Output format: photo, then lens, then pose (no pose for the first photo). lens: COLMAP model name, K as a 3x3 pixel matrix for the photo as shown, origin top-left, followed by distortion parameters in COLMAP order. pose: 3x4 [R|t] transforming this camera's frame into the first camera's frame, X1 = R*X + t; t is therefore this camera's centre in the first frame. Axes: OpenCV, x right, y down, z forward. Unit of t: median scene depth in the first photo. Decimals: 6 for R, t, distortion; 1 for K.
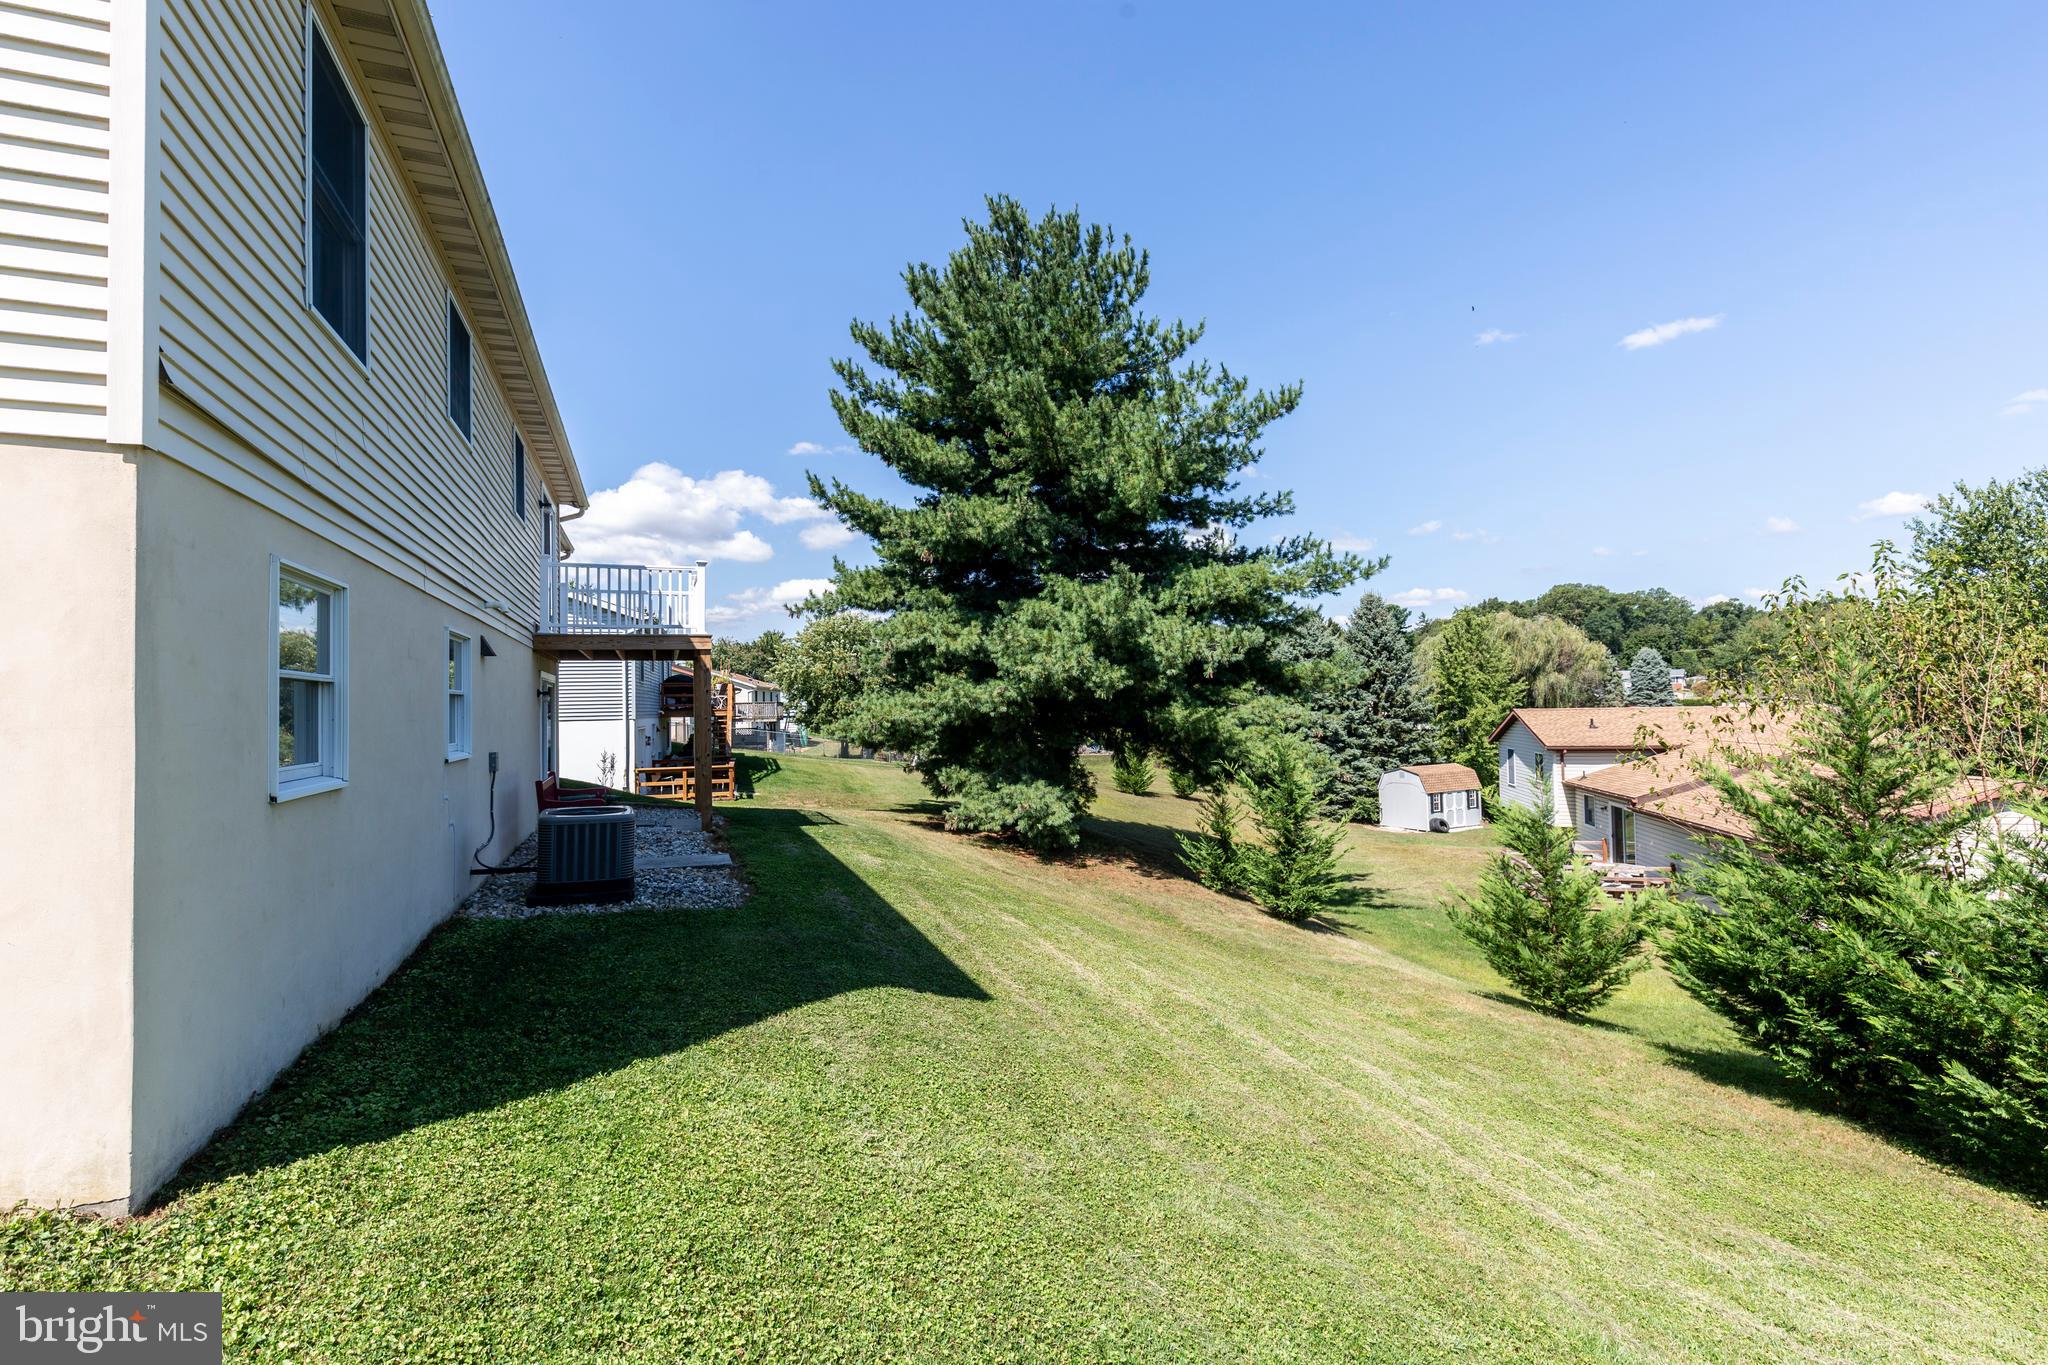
lens RADIAL K [[928.5, 0, 1024.0], [0, 928.5, 682.5], [0, 0, 1]] dist [0.002481, 0.000150]
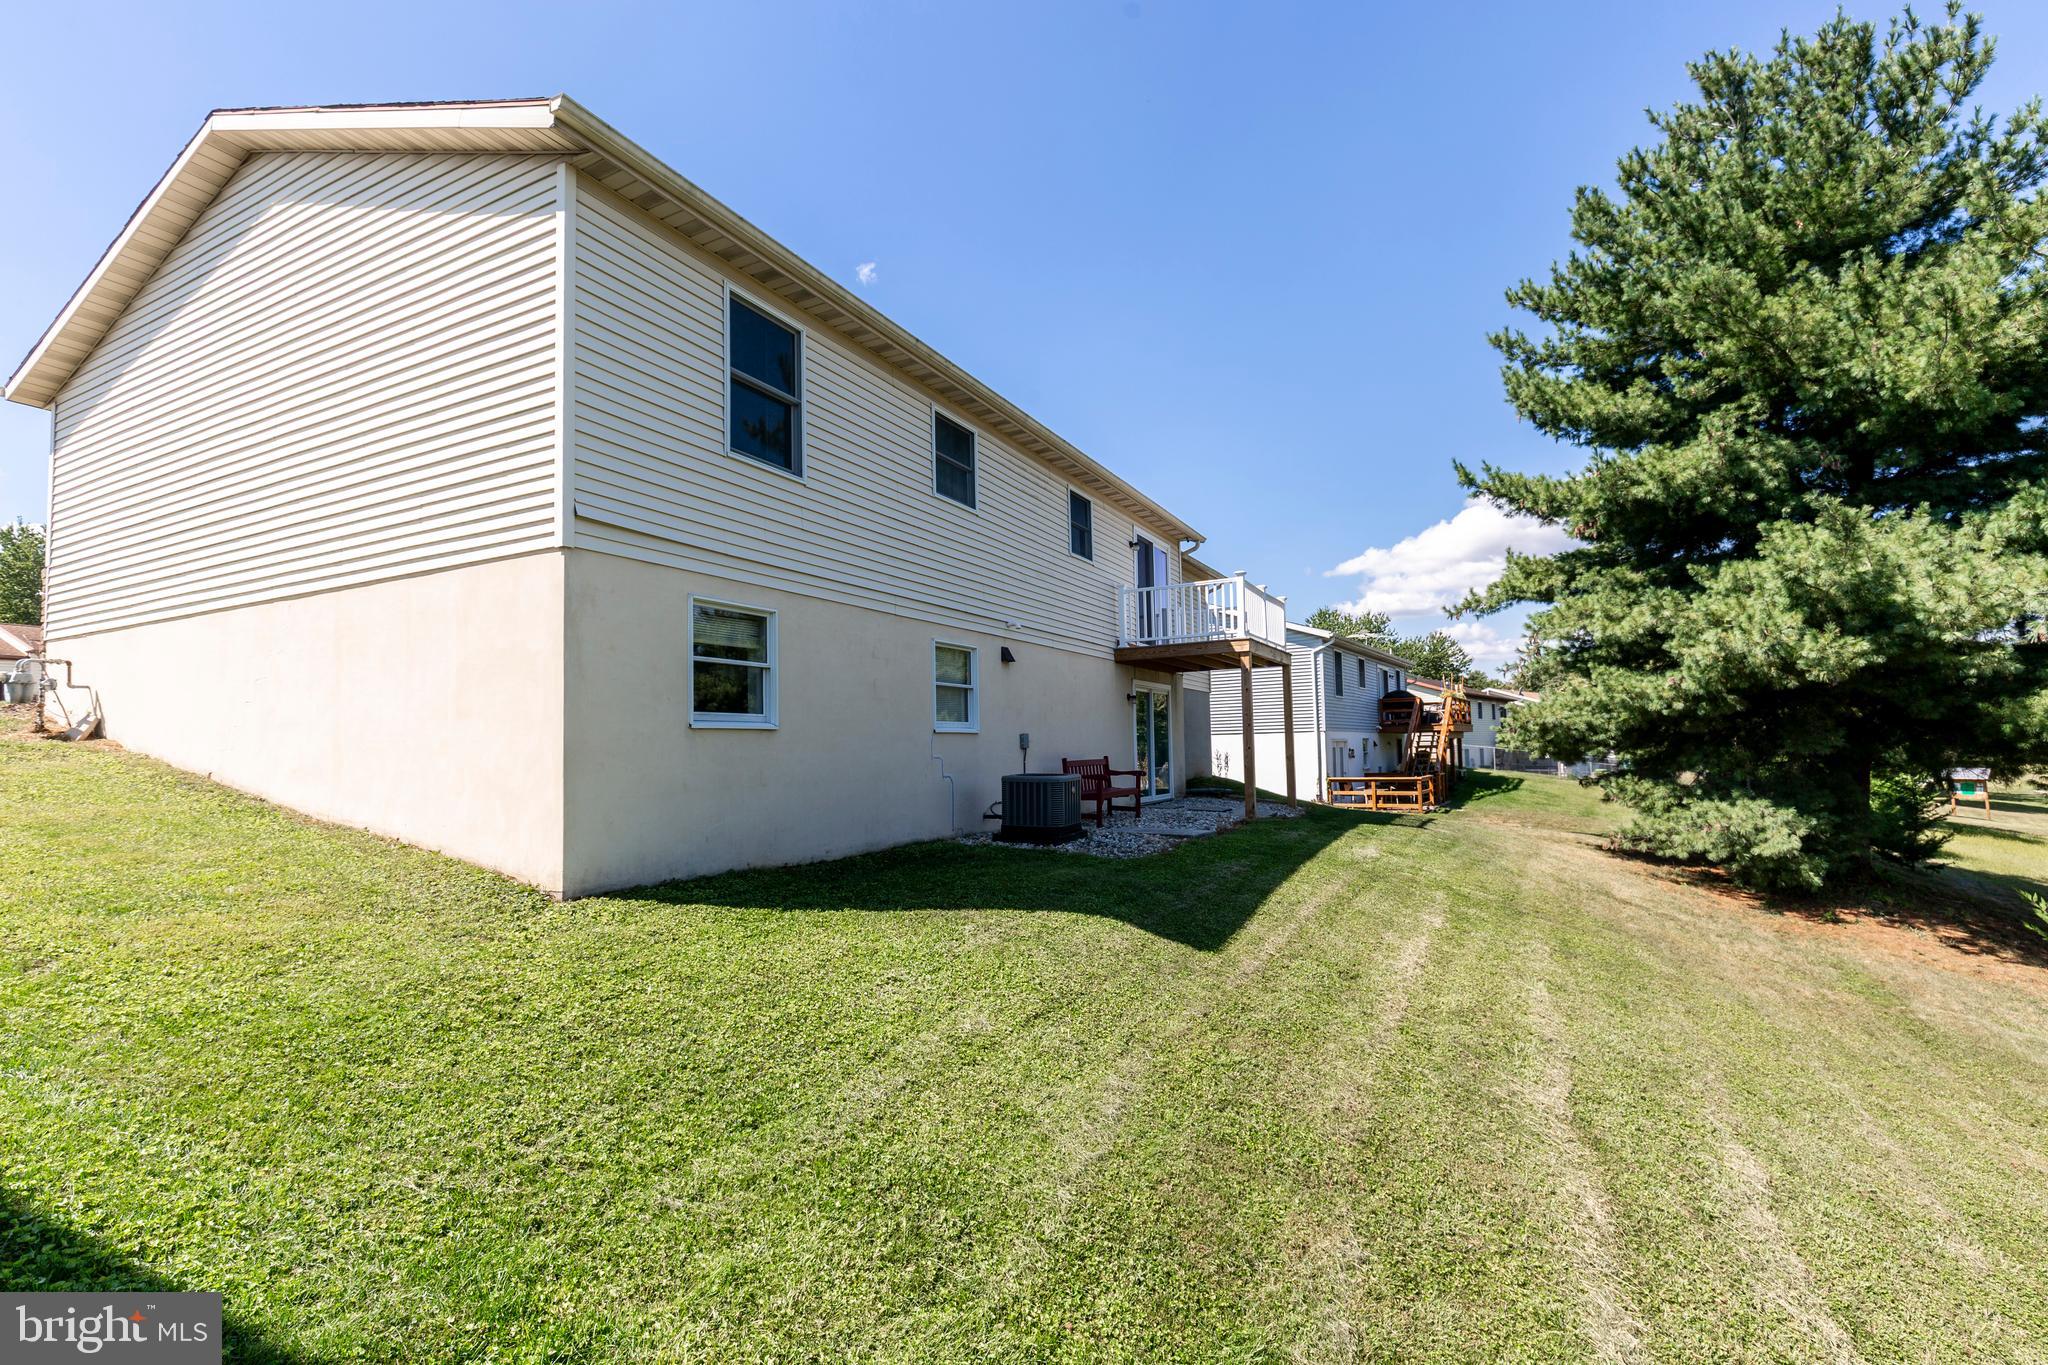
lens RADIAL K [[929.8, 0, 1020.8], [0, 929.8, 704.9], [0, 0, 1]] dist [-0.002618, -0.000123]
pose [[0.655778, -0.034265, -0.754176, 0.183940], [0.028497, 0.999381, -0.020626, 0.025715], [0.754416, -0.007966, 0.656348, 0.050796]]
